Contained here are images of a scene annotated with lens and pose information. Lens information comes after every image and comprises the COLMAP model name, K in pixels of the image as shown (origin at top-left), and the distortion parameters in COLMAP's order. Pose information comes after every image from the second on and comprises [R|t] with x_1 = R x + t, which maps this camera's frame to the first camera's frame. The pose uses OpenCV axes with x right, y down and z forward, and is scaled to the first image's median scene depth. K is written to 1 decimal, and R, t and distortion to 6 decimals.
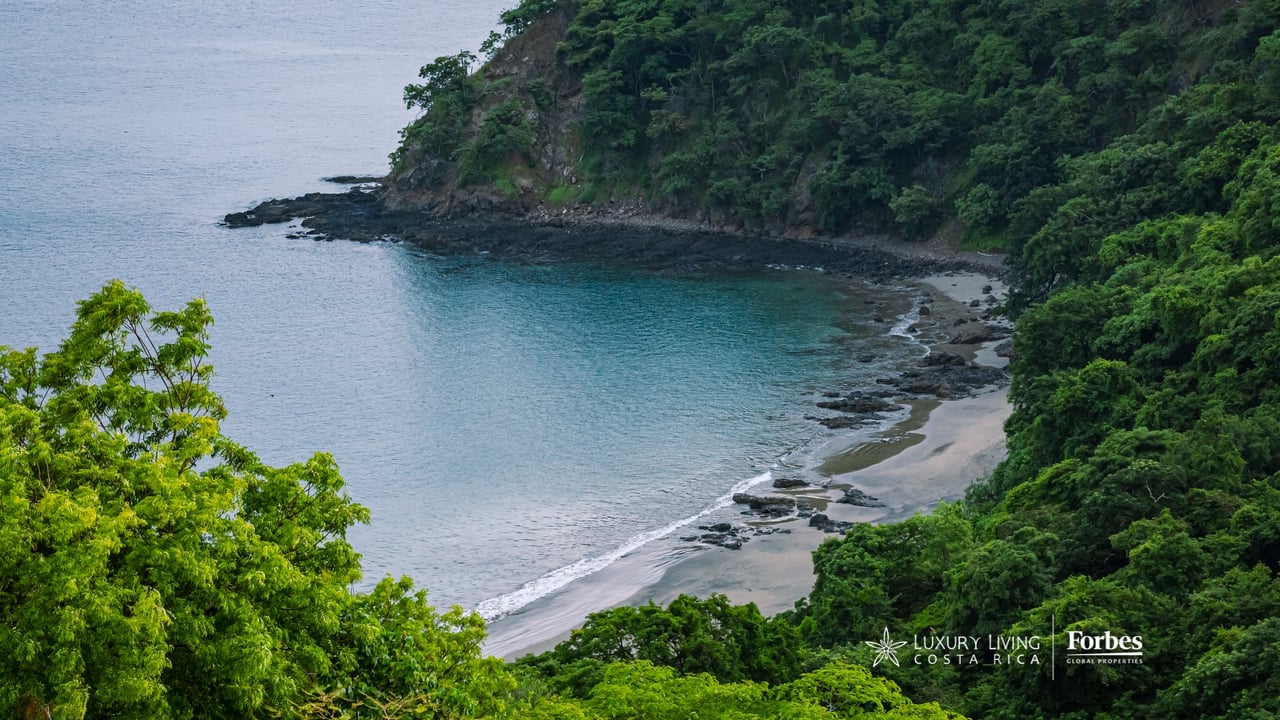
lens RADIAL K [[3345.2, 0, 640.0], [0, 3345.2, 360.0], [0, 0, 1]] dist [0.159563, 0.588437]
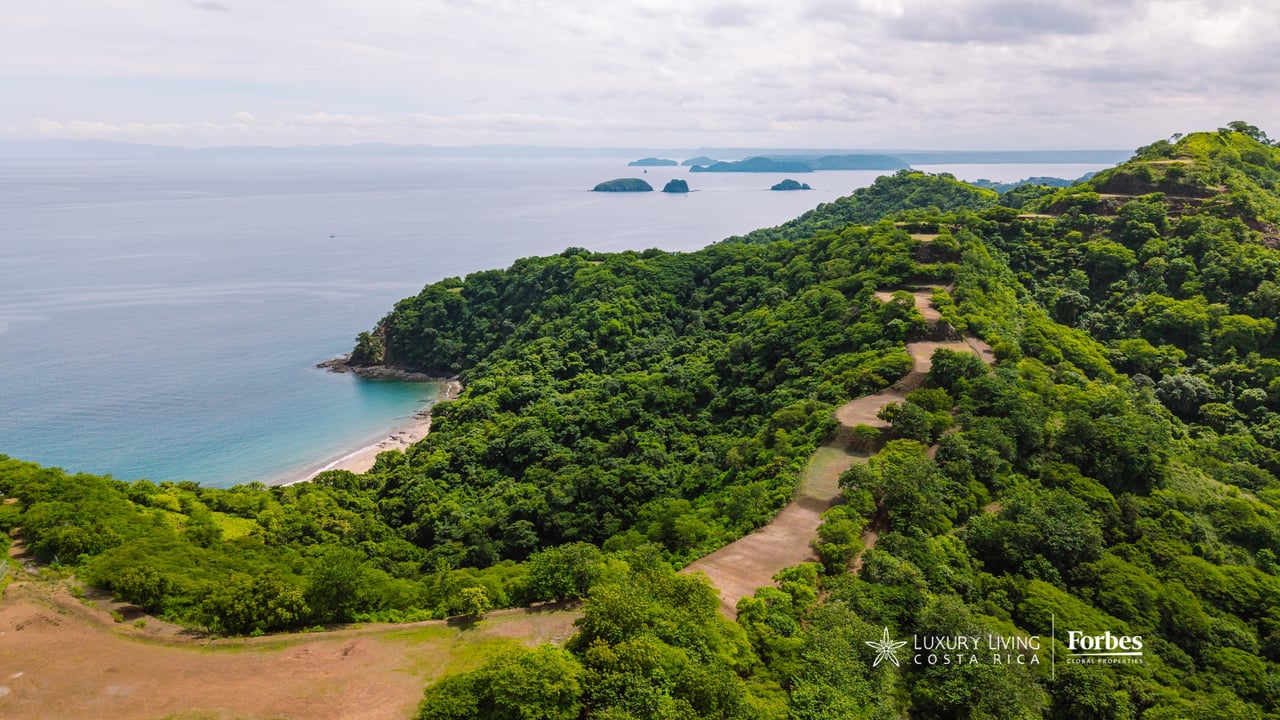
lens RADIAL K [[860.6, 0, 640.0], [0, 860.6, 360.0], [0, 0, 1]] dist [0.088034, -0.113523]
pose [[0.988844, -0.004532, 0.148885, 0.156440], [0.002446, 0.999896, 0.014191, -0.071272], [-0.148934, -0.013669, 0.988753, -0.304902]]
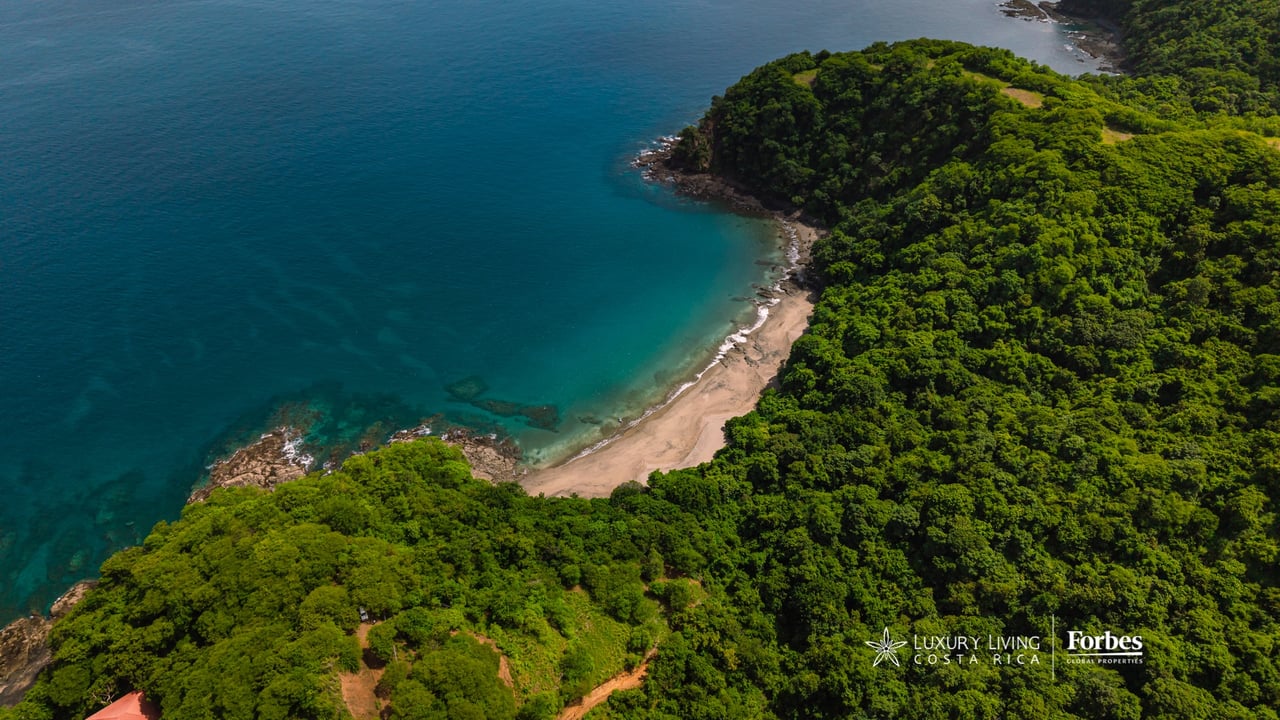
lens RADIAL K [[871.7, 0, 640.0], [0, 871.7, 360.0], [0, 0, 1]] dist [0.010394, -0.002303]
pose [[0.988670, 0.115911, -0.095379, 0.015129], [-0.060761, 0.890043, 0.451810, -0.325694], [0.137261, -0.440895, 0.887001, -0.037765]]
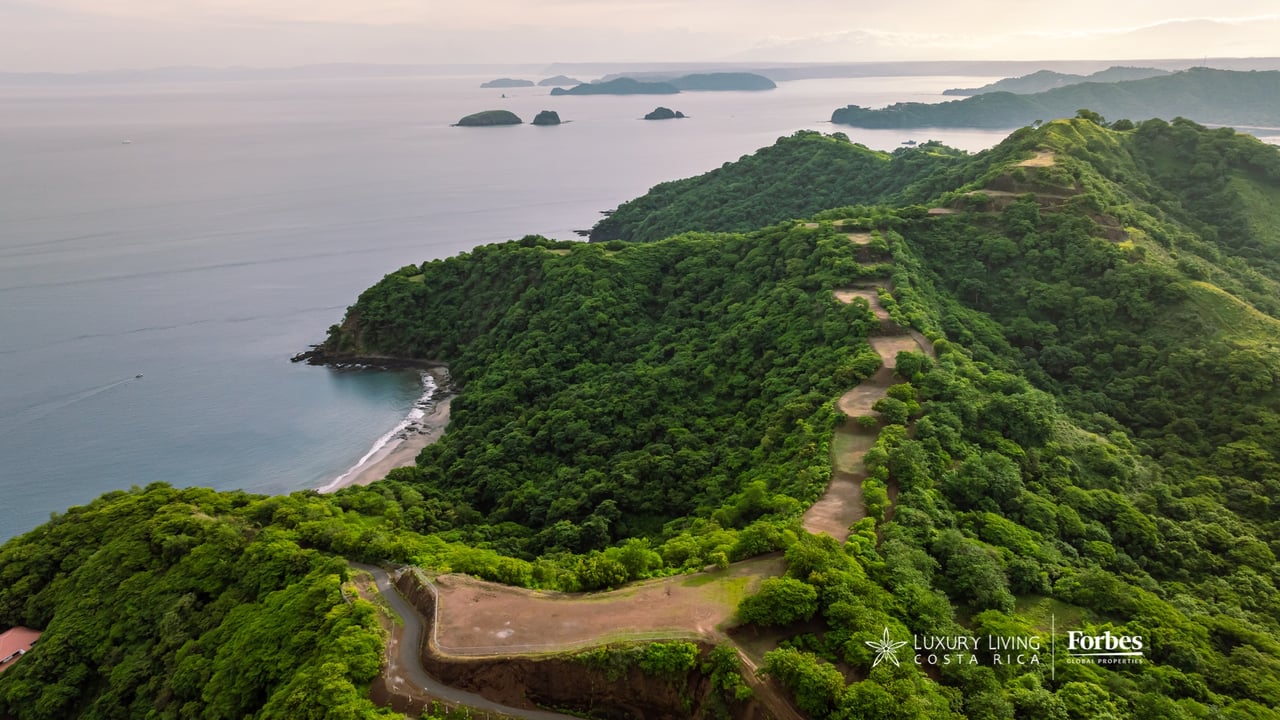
lens RADIAL K [[922.5, 0, 640.0], [0, 922.5, 360.0], [0, 0, 1]] dist [0.002154, -0.068623]
pose [[0.952775, -0.083307, 0.292027, -0.031037], [0.057855, 0.993819, 0.094749, -0.152225], [-0.298115, -0.073380, 0.951705, -0.492939]]
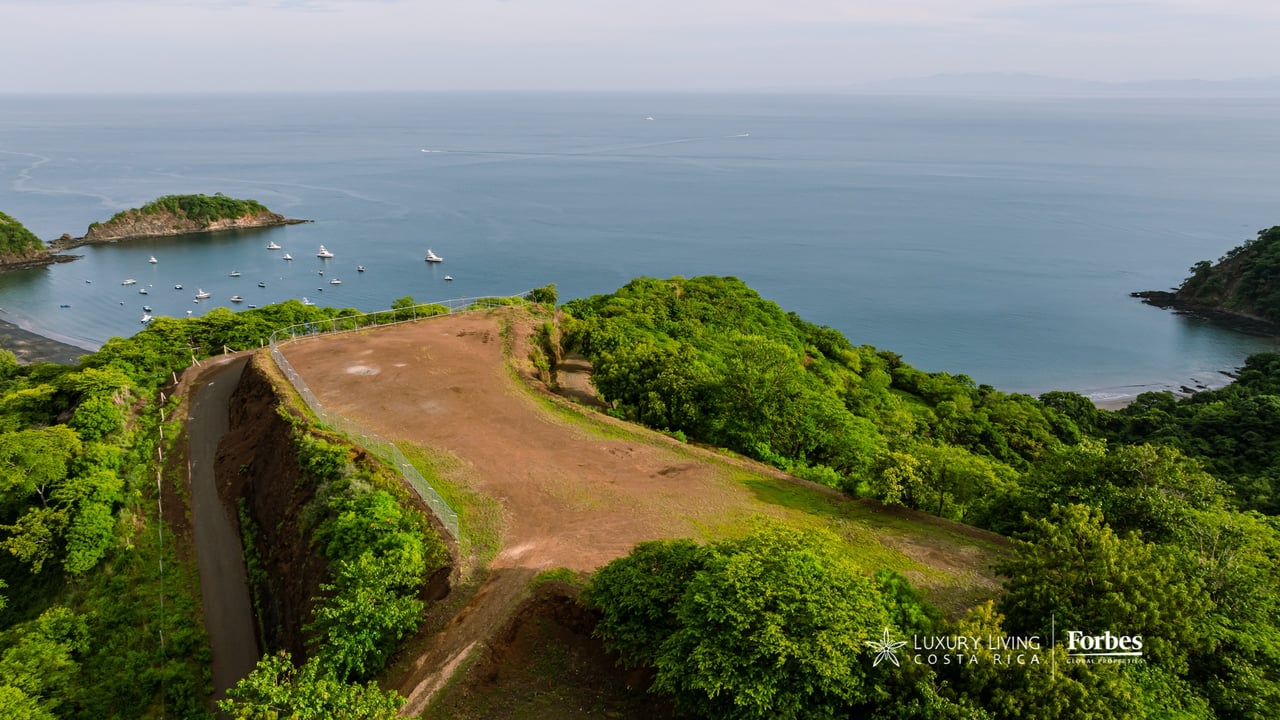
lens RADIAL K [[933.4, 0, 637.9], [0, 933.4, 339.1], [0, 0, 1]] dist [-0.009344, -0.006689]
pose [[0.713744, 0.212916, -0.667261, 0.208505], [-0.174689, 0.976684, 0.124790, -0.027479], [0.678272, 0.027495, 0.734296, -0.173805]]
